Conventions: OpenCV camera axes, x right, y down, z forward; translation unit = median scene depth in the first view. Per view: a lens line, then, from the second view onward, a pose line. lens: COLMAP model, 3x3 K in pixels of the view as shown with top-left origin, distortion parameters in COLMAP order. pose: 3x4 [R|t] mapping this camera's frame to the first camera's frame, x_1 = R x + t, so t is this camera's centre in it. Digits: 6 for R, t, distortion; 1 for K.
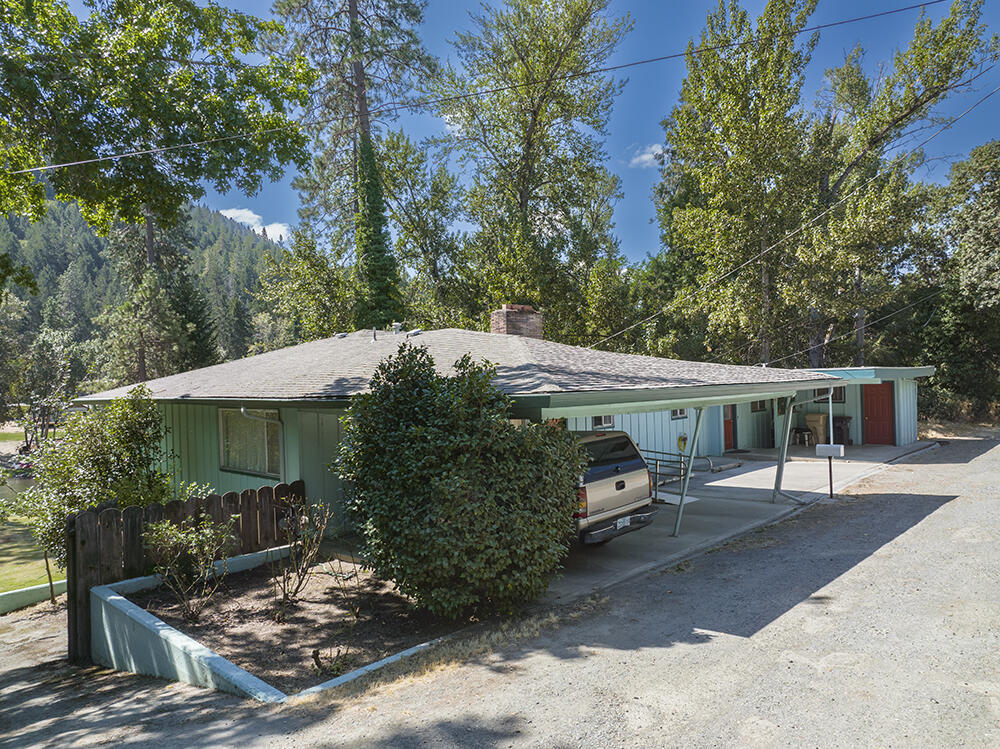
lens RADIAL K [[702.1, 0, 500.1], [0, 702.1, 378.1], [0, 0, 1]] dist [-0.070419, 0.045650]
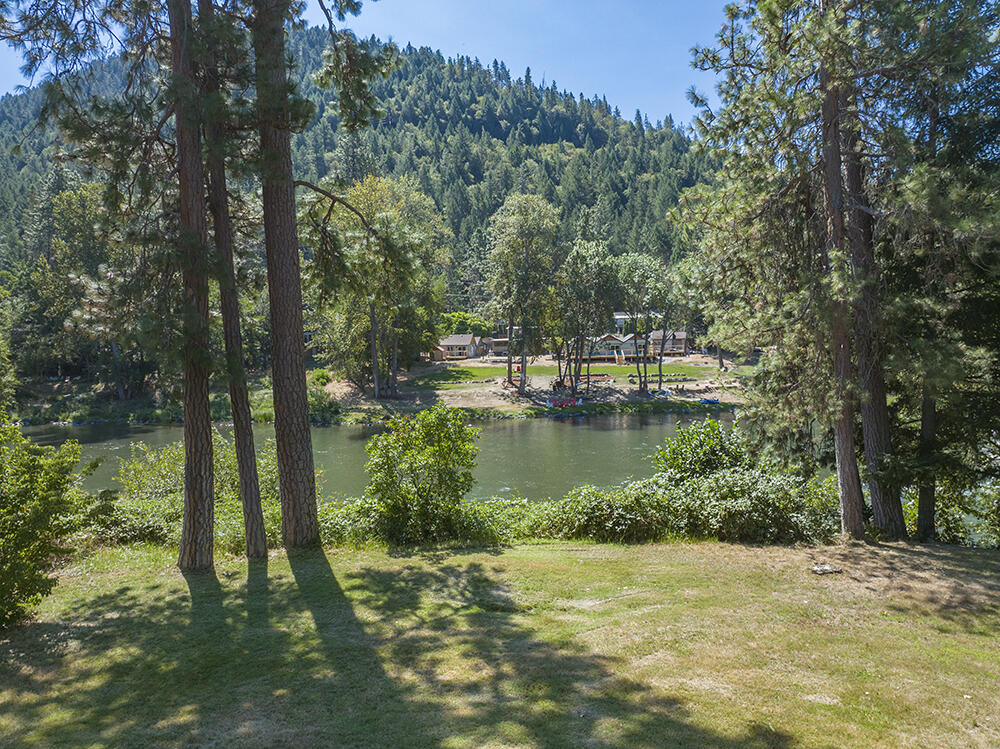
lens RADIAL K [[700.9, 0, 500.0], [0, 700.9, 374.5], [0, 0, 1]] dist [-0.059244, 0.041005]
pose [[0.768891, 0.039167, -0.638179, -1.431511], [0.005077, 0.997716, 0.067351, 0.237410], [0.639360, -0.055026, 0.766936, 2.123320]]
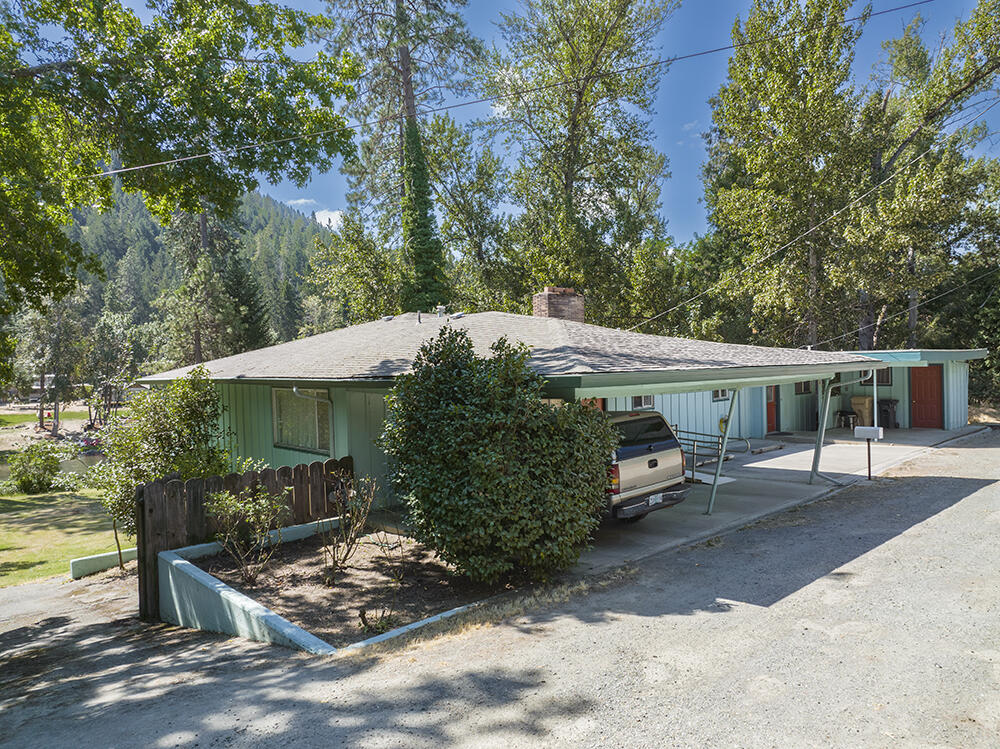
lens RADIAL K [[700.1, 0, 500.2], [0, 700.1, 377.4], [0, 0, 1]] dist [-0.060166, 0.026658]
pose [[0.997848, 0.003341, -0.065489, 0.005203], [-0.001694, 0.999681, 0.025184, 0.000049], [0.065552, -0.025018, 0.997535, -0.016491]]
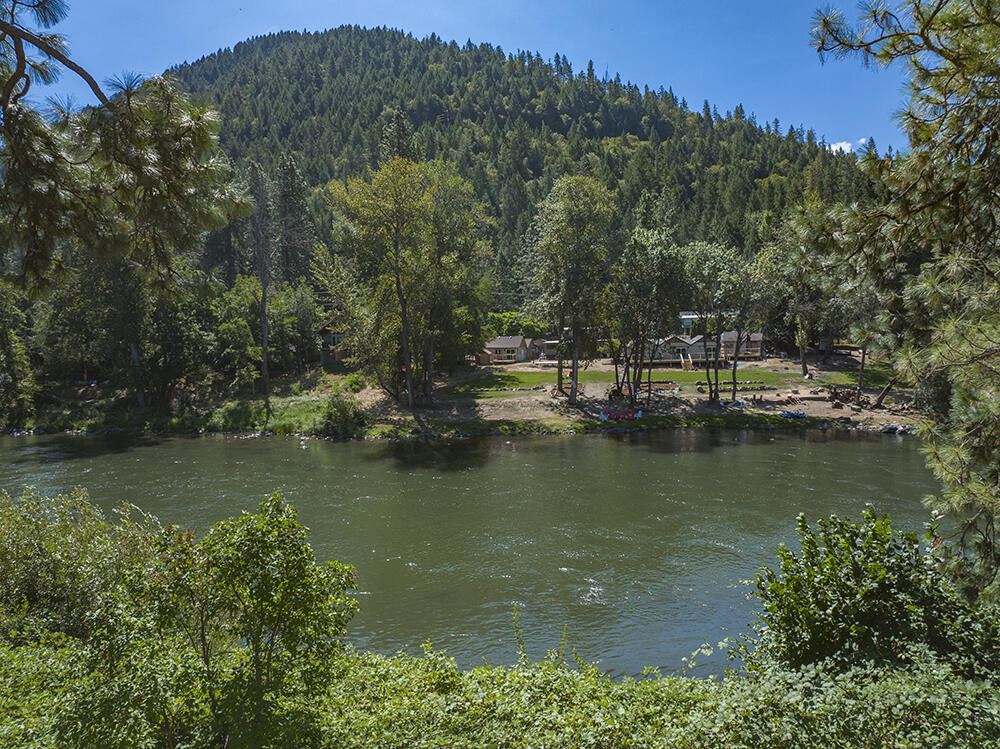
lens RADIAL K [[700.9, 0, 500.0], [0, 700.9, 374.5], [0, 0, 1]] dist [-0.059244, 0.041005]
pose [[0.707235, 0.040723, -0.705805, -1.823490], [0.007526, 0.997849, 0.065114, 0.241180], [0.706939, -0.051363, 0.705407, 2.805871]]
